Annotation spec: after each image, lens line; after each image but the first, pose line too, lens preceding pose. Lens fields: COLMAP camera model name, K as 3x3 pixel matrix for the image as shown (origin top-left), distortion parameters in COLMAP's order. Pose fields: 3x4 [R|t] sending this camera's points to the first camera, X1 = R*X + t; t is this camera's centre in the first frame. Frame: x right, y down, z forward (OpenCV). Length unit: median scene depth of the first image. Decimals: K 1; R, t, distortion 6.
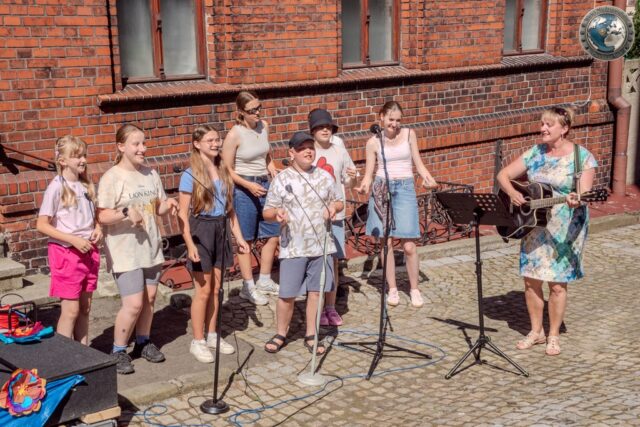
lens RADIAL K [[1006.8, 0, 325.0], [0, 1006.8, 217.3], [0, 0, 1]] dist [0.263912, 0.000000]
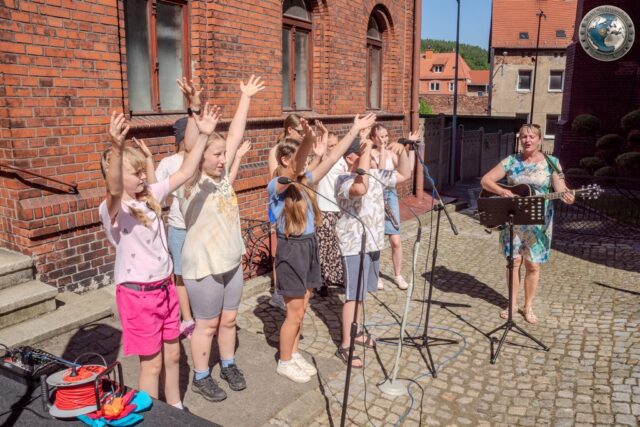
lens RADIAL K [[505.6, 0, 323.8], [0, 505.6, 217.0], [0, 0, 1]] dist [-0.130457, 0.097152]
pose [[0.949879, -0.050325, 0.308540, -0.178100], [0.047810, 0.998733, 0.015712, -0.017218], [-0.308940, -0.000174, 0.951082, 0.437102]]
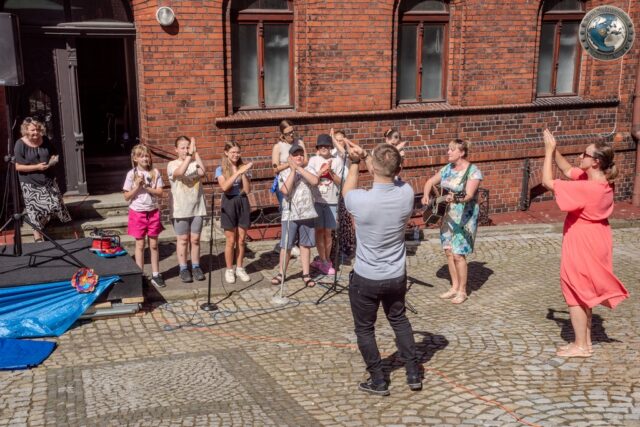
lens RADIAL K [[781.7, 0, 314.8], [0, 781.7, 211.1], [0, 0, 1]] dist [0.060302, 0.000000]
pose [[0.948801, 0.074045, -0.307072, 0.327276], [-0.071631, 0.997248, 0.019139, -0.007299], [0.307644, 0.003836, 0.951494, -0.134273]]
